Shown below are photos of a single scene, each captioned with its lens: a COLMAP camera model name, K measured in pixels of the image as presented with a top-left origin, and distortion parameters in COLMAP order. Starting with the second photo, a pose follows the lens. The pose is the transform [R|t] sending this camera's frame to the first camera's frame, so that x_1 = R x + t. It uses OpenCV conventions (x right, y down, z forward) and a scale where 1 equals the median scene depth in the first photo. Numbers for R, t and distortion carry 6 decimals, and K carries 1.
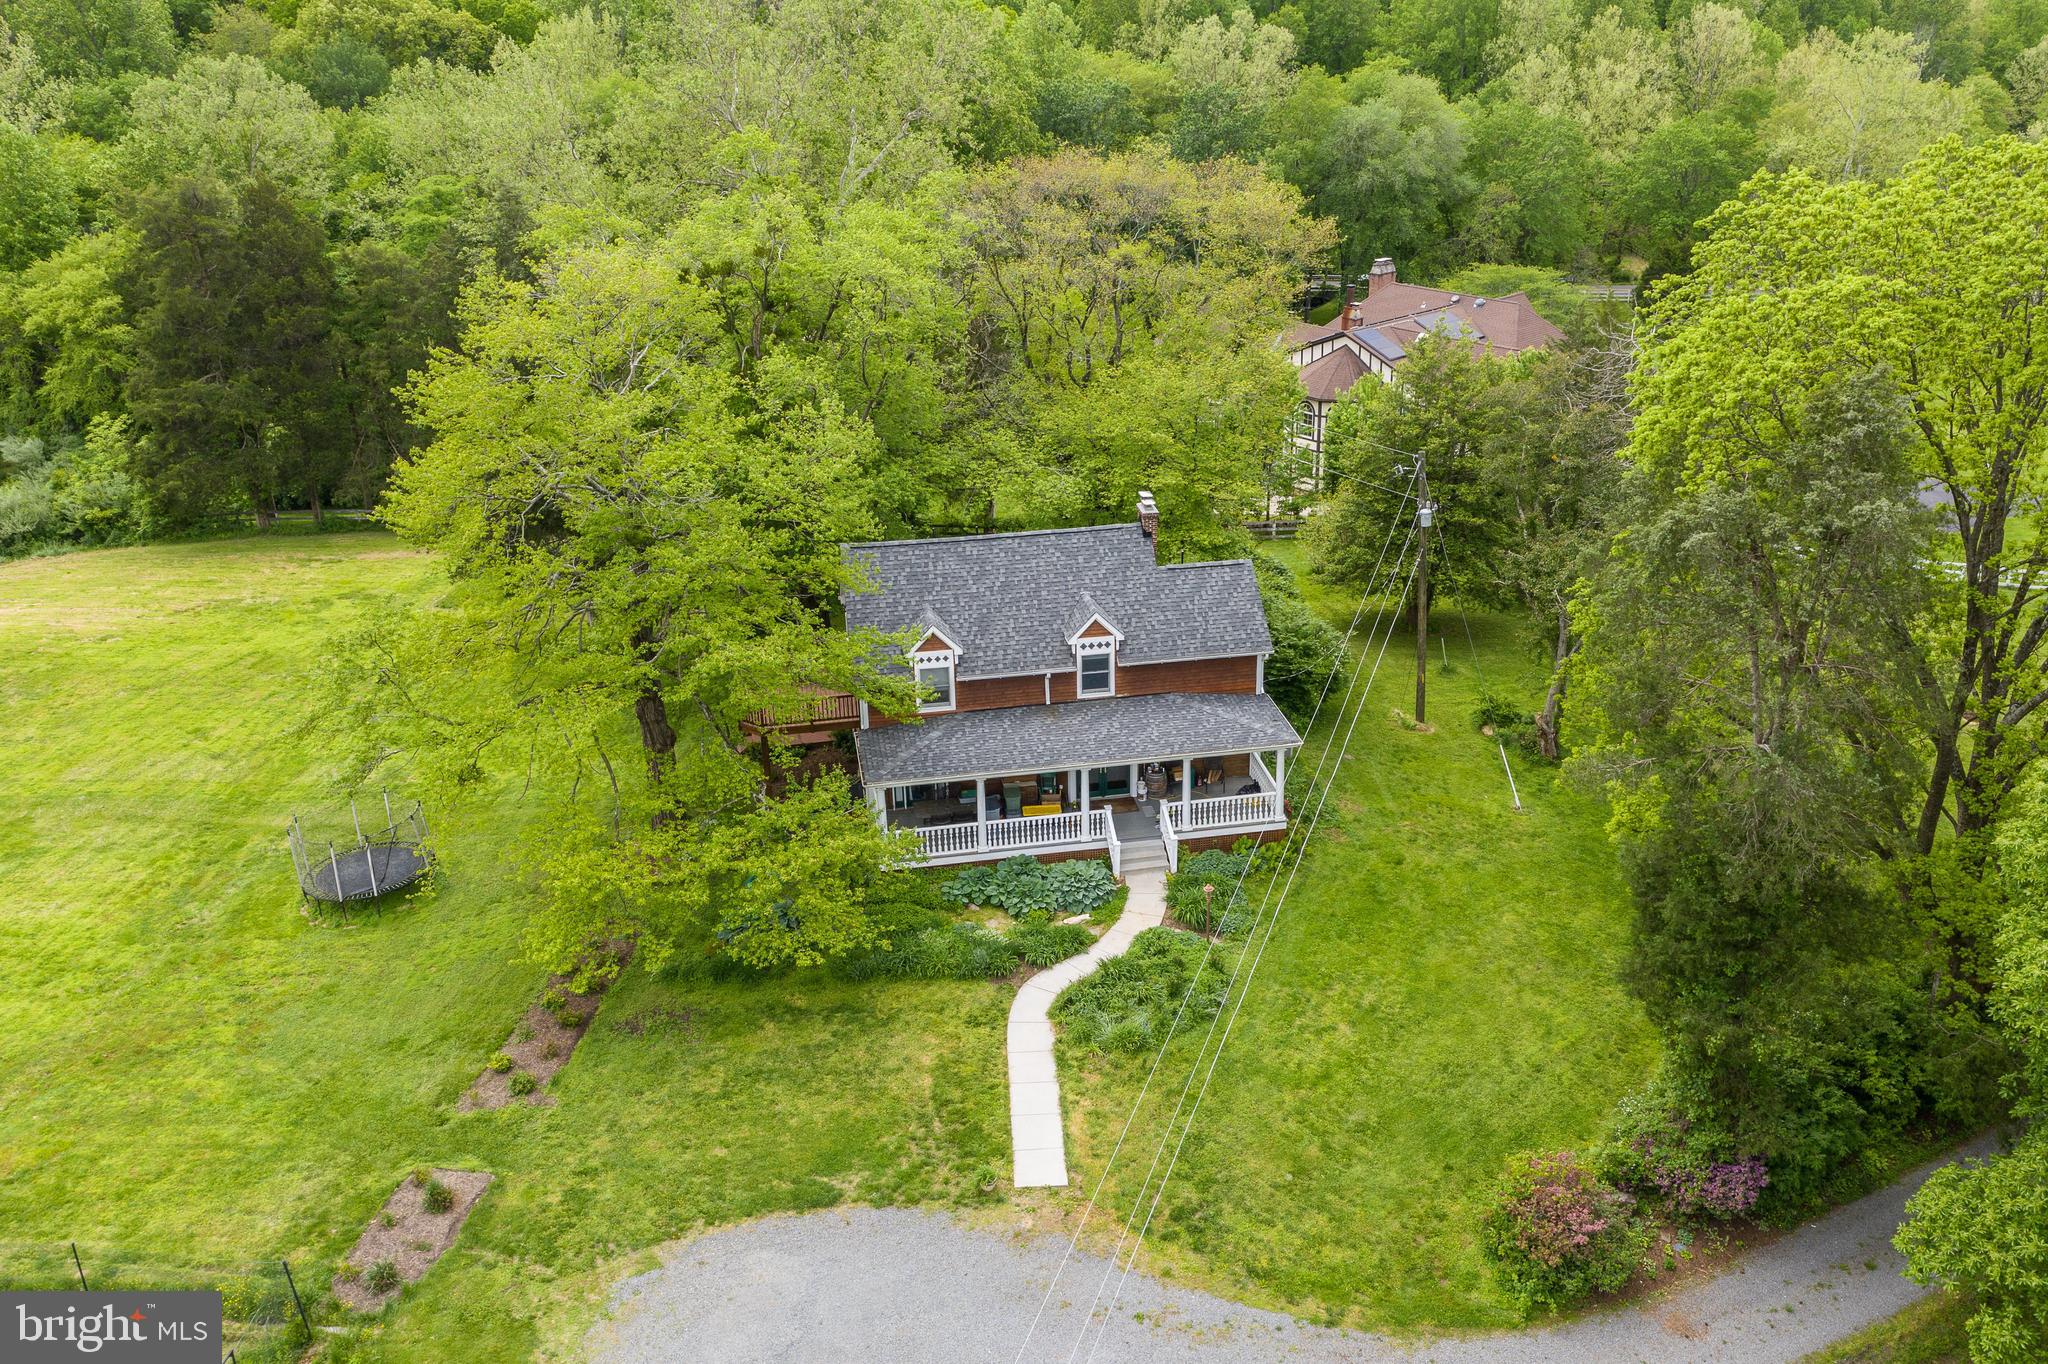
lens RADIAL K [[1635.2, 0, 1063.1], [0, 1635.2, 790.7], [0, 0, 1]] dist [-0.006078, 0.003020]
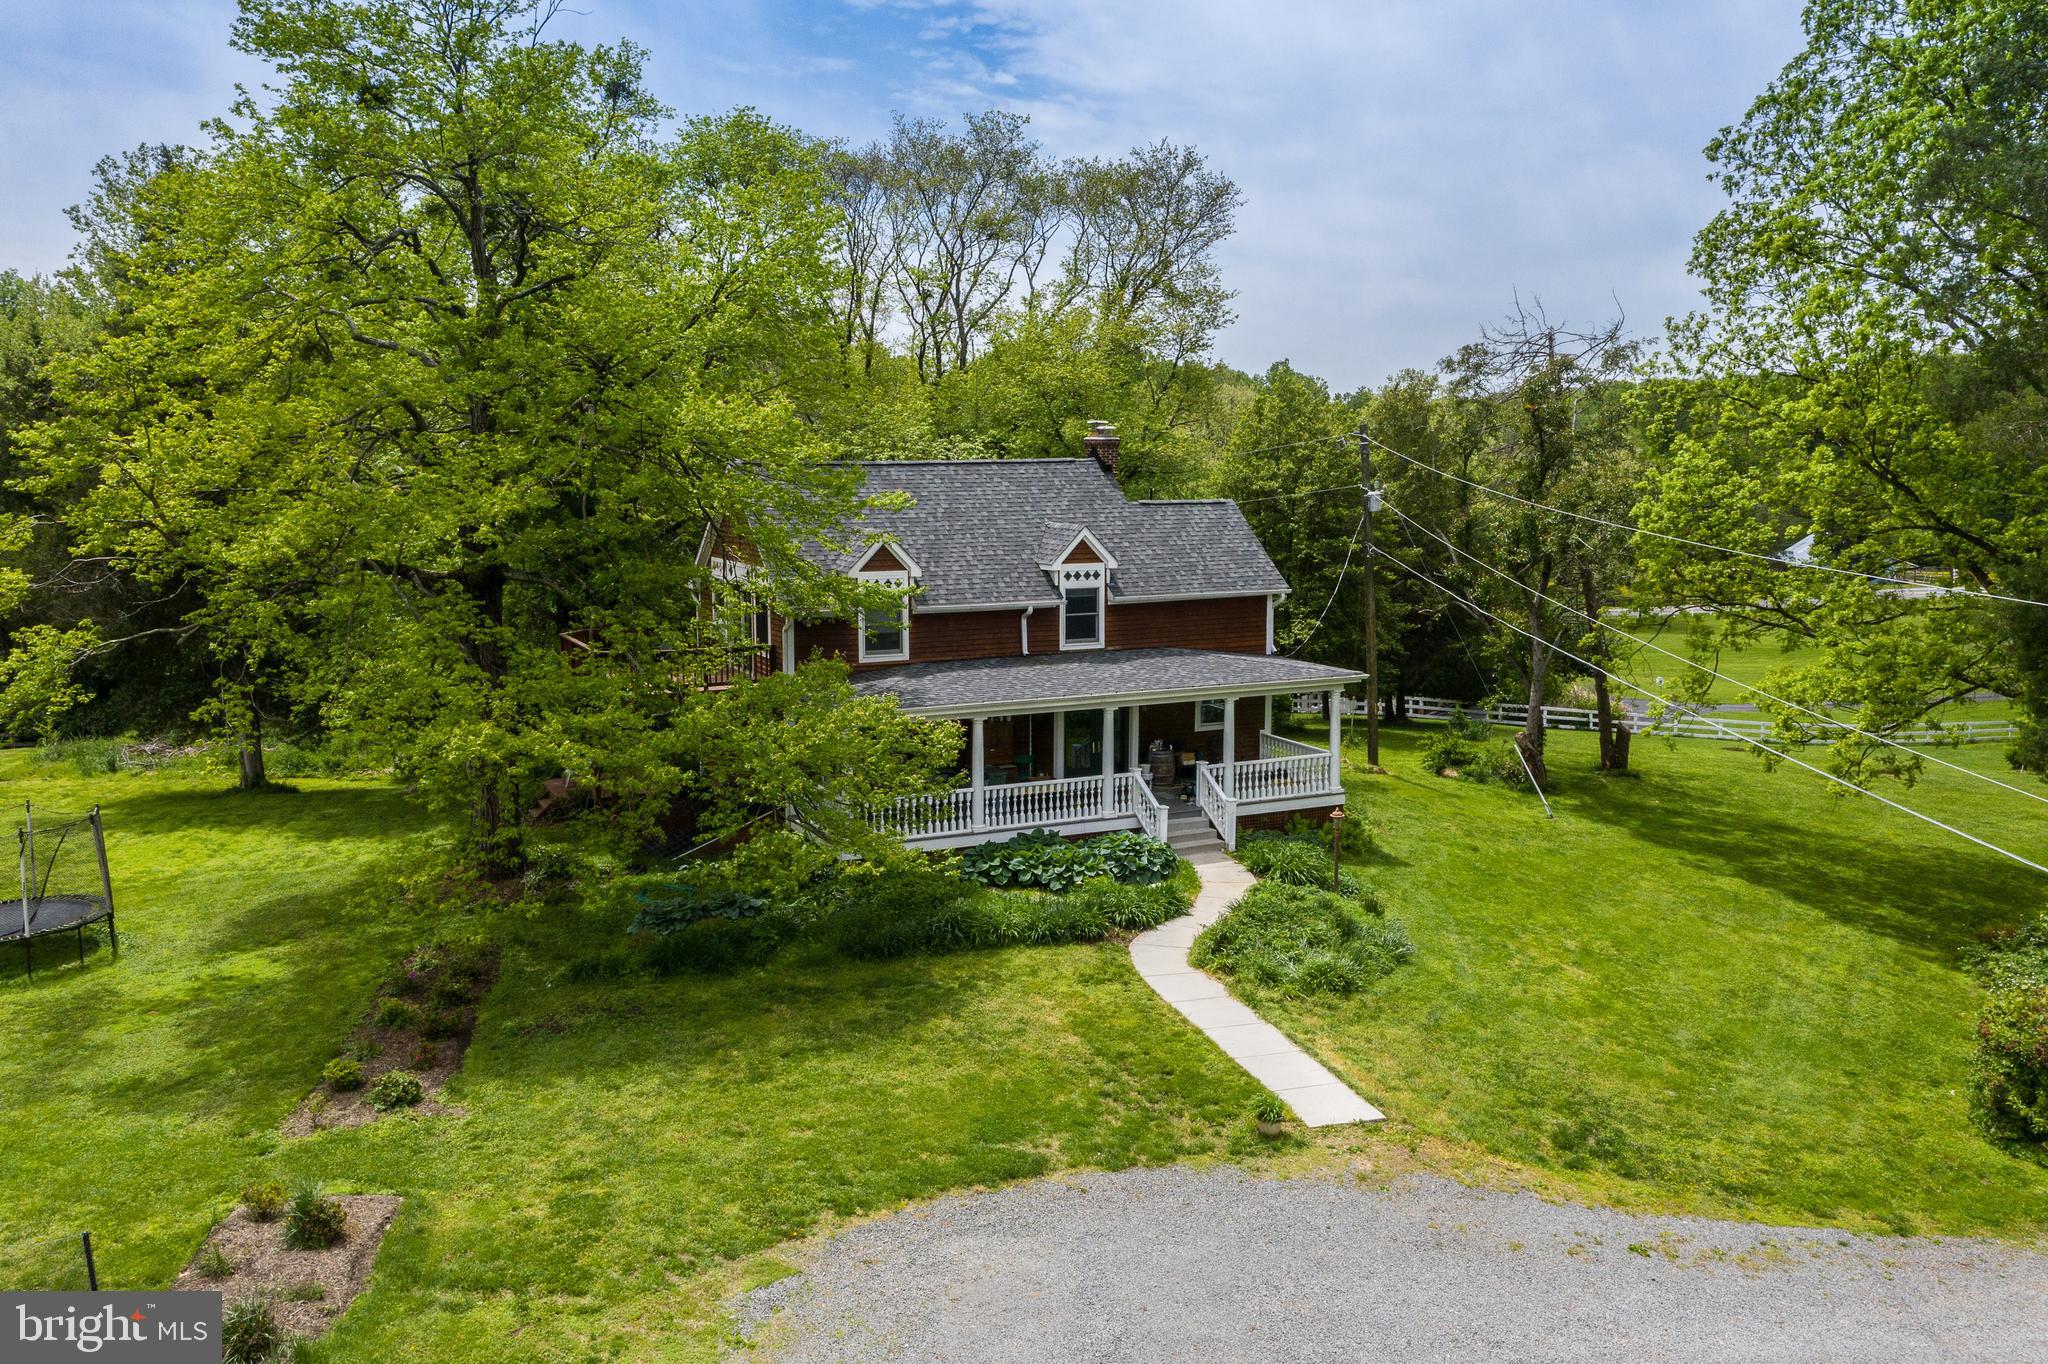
lens RADIAL K [[1715.8, 0, 984.5], [0, 1715.8, 704.4], [0, 0, 1]] dist [0.000416, -0.008103]
pose [[0.965758, -0.024696, 0.258268, -0.259232], [0.106855, 0.944972, -0.309210, 0.234957], [-0.236420, 0.326219, 0.915252, 0.332654]]
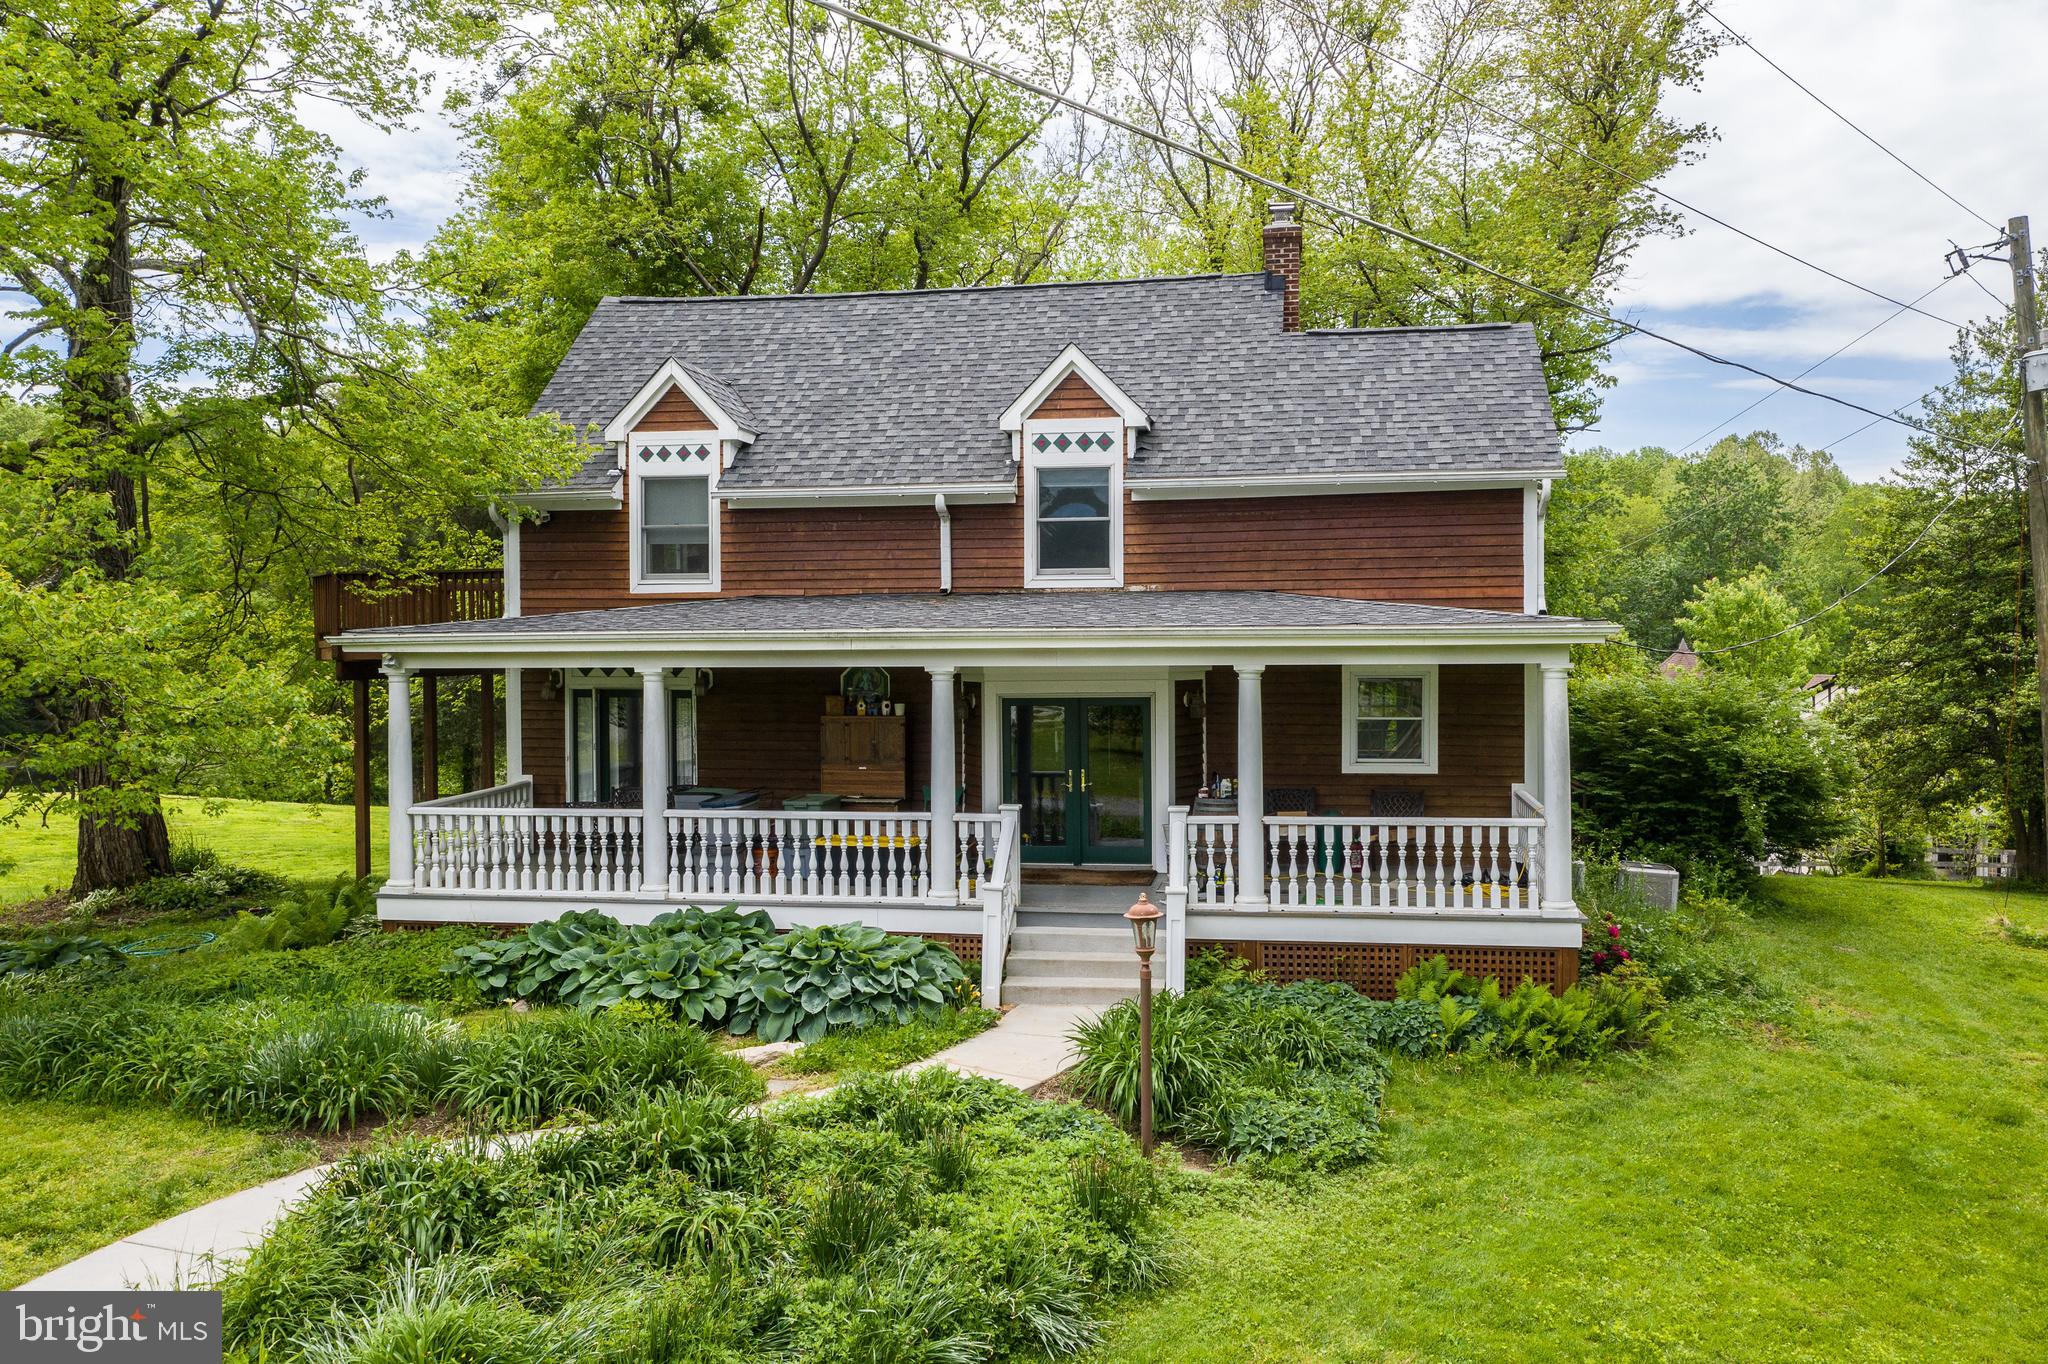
lens RADIAL K [[1635.2, 0, 1065.3], [0, 1635.2, 676.6], [0, 0, 1]] dist [-0.006078, 0.003020]
pose [[0.942605, 0.015729, -0.333539, 0.165671], [-0.164120, 0.891728, -0.421765, 0.139327], [0.290792, 0.452298, 0.843129, 0.778304]]
